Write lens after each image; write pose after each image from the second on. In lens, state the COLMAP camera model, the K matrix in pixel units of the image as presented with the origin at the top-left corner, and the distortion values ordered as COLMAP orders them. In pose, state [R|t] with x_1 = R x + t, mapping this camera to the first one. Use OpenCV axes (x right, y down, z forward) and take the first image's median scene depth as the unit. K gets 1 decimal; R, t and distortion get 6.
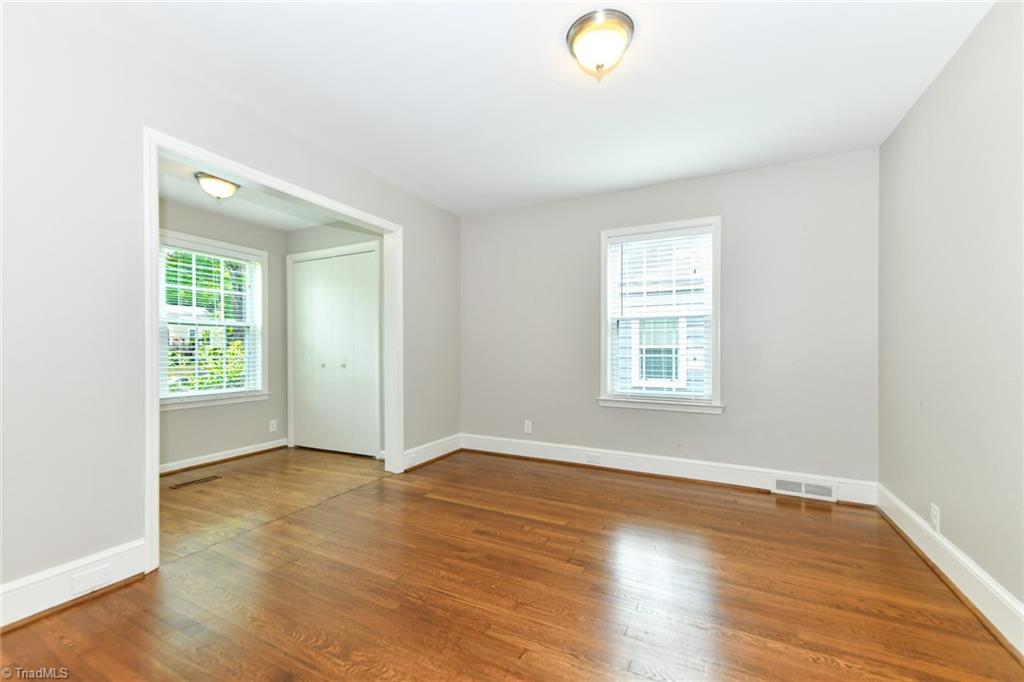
lens RADIAL K [[411.5, 0, 509.4], [0, 411.5, 346.9], [0, 0, 1]] dist [0.029351, -0.009801]
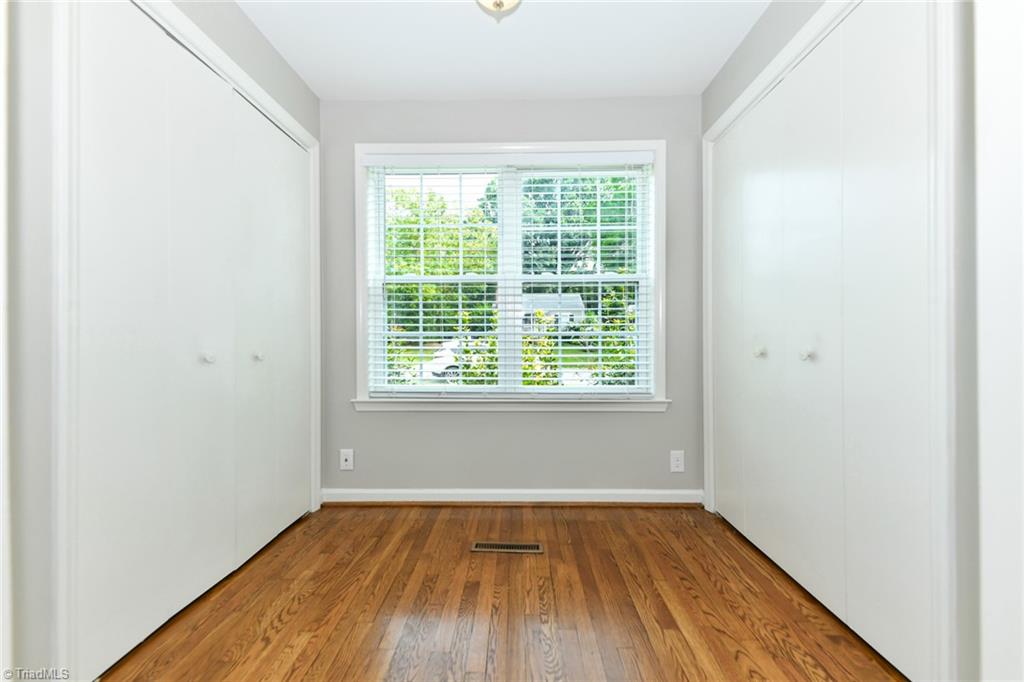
lens RADIAL K [[411.5, 0, 509.4], [0, 411.5, 346.9], [0, 0, 1]] dist [0.029351, -0.009801]
pose [[0.442453, 0.016252, -0.896644, -0.190570], [0.003679, 0.999794, 0.019937, 0.028438], [0.896784, -0.012120, 0.442302, 0.593294]]
